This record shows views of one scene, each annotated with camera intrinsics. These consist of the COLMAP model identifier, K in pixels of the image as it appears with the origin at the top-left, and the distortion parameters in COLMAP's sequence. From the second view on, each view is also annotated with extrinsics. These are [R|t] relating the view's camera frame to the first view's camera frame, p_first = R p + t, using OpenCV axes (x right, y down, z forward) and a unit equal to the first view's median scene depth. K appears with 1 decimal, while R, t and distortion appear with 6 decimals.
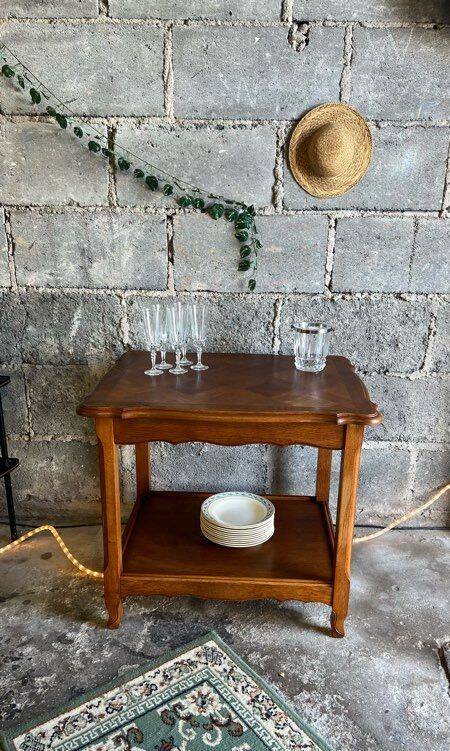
lens RADIAL K [[593.6, 0, 226.2], [0, 593.6, 404.4], [0, 0, 1]] dist [0.110328, -0.229968]
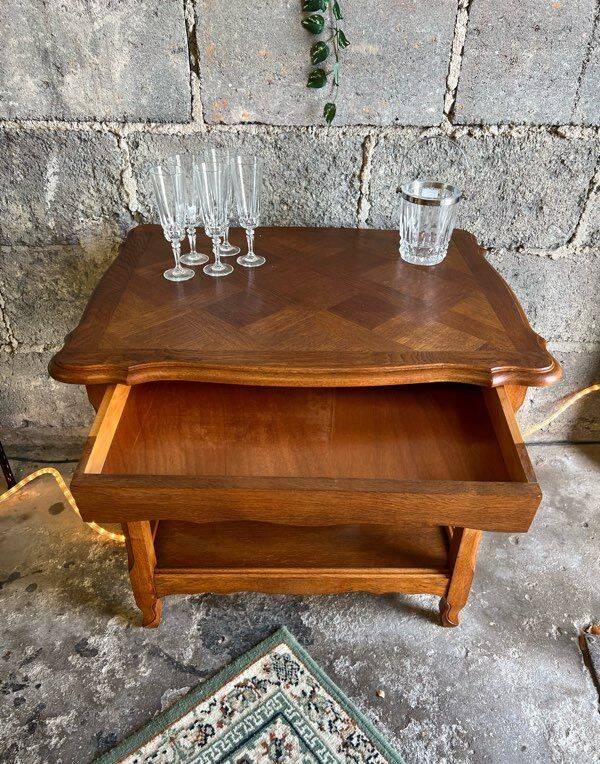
lens RADIAL K [[600.1, 0, 302.3], [0, 600.1, 405.5], [0, 0, 1]] dist [0.030601, -0.039106]
pose [[0.998286, -0.031878, 0.049076, -0.024956], [0.015963, 0.955146, 0.295704, -0.095726], [-0.056302, -0.294414, 0.954018, 0.312817]]
